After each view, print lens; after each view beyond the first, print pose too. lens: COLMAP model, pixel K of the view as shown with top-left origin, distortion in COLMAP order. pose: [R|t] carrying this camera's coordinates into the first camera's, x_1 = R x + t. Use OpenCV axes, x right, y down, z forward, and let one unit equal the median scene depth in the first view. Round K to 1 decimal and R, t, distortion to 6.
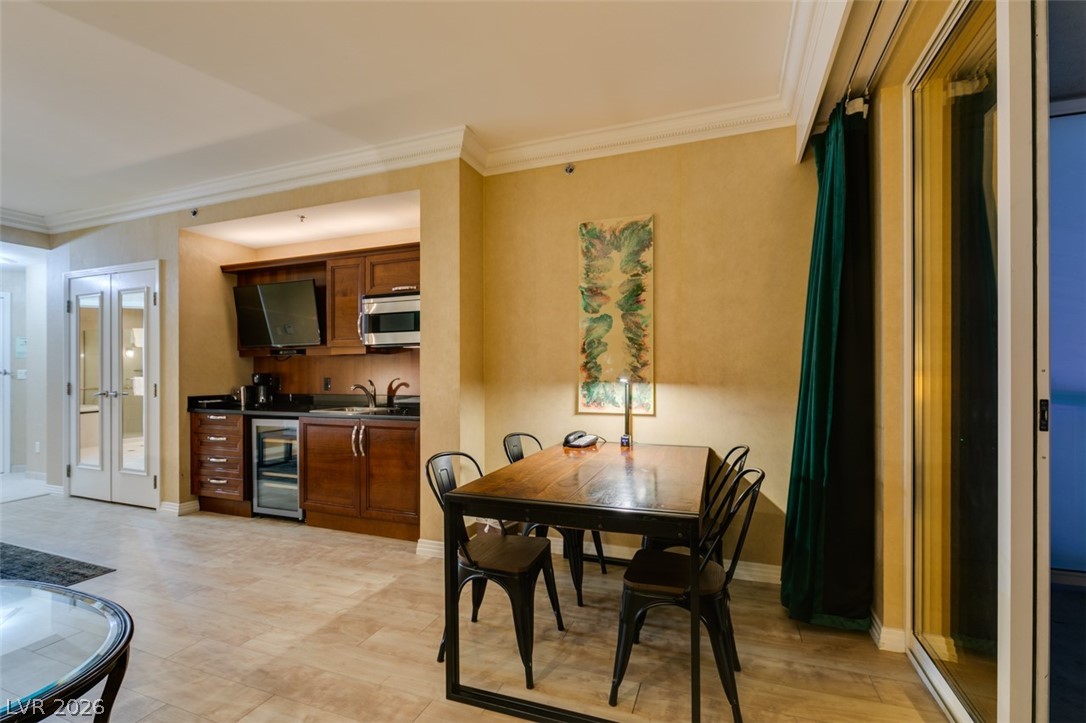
lens RADIAL K [[487.3, 0, 542.6], [0, 487.3, 368.7], [0, 0, 1]] dist [0.001283, -0.000980]
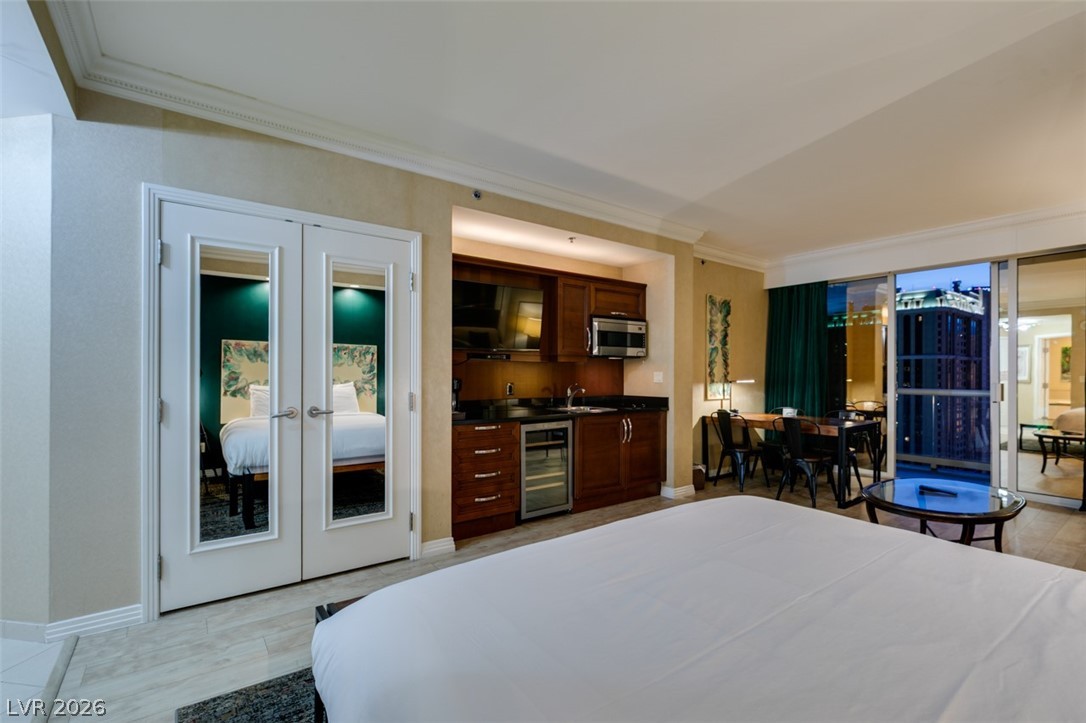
lens RADIAL K [[487.3, 0, 541.6], [0, 487.3, 373.7], [0, 0, 1]] dist [0.001283, -0.000980]
pose [[0.531844, 0.004098, 0.846832, -1.475284], [-0.007937, 0.999968, 0.000145, -0.001420], [-0.846805, -0.006798, 0.531860, 0.465398]]
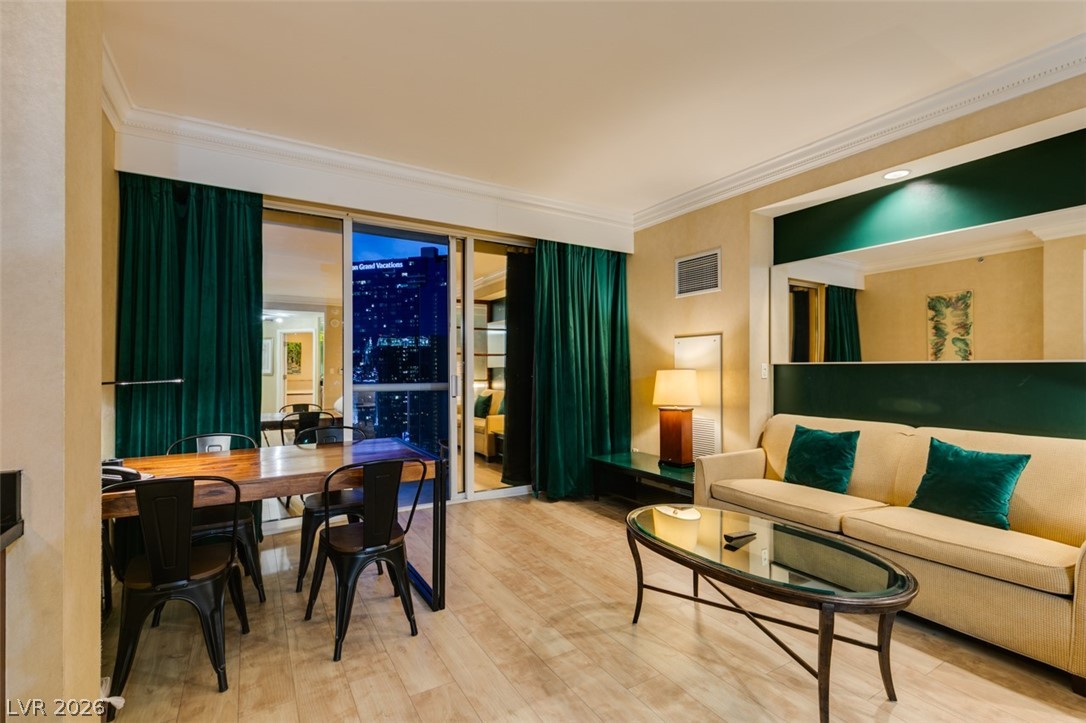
lens RADIAL K [[487.3, 0, 541.9], [0, 487.3, 367.3], [0, 0, 1]] dist [0.001283, -0.000980]
pose [[-0.790329, 0.004625, 0.612666, -0.589566], [0.000824, 0.999979, -0.006486, 0.003927], [-0.612682, -0.004621, -0.790316, 0.901363]]
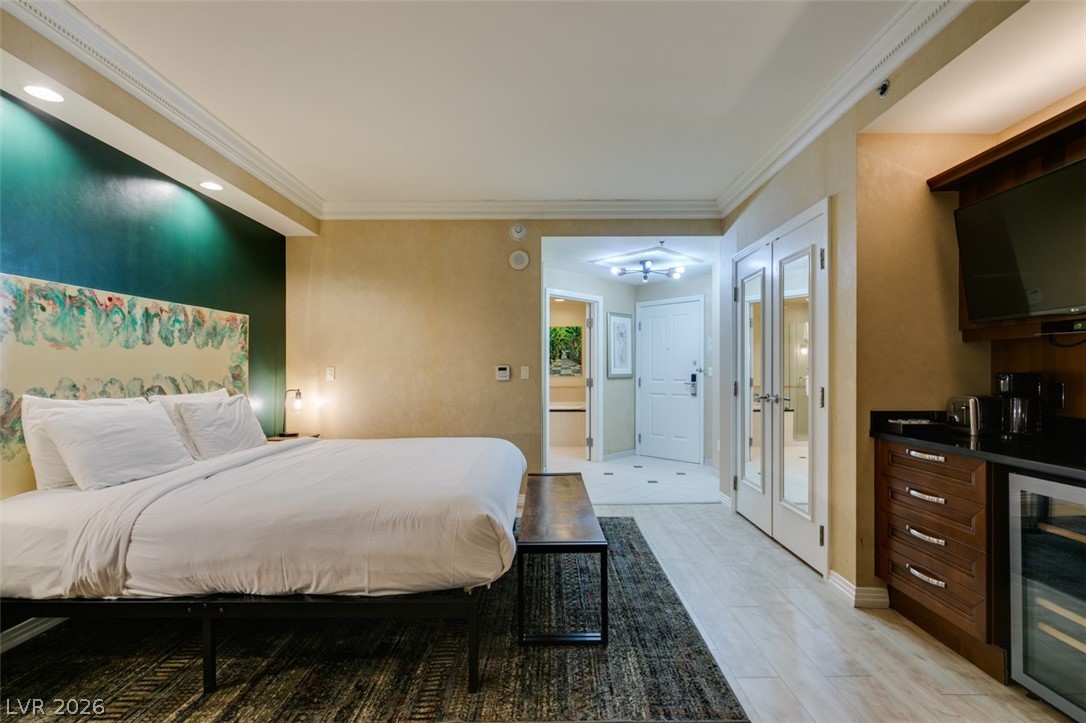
lens RADIAL K [[487.3, 0, 545.6], [0, 487.3, 373.2], [0, 0, 1]] dist [0.001283, -0.000980]
pose [[0.360529, 0.008751, -0.932707, -0.345767], [0.003107, 0.999939, 0.010583, 0.003822], [0.932743, -0.006713, 0.360480, 0.454696]]
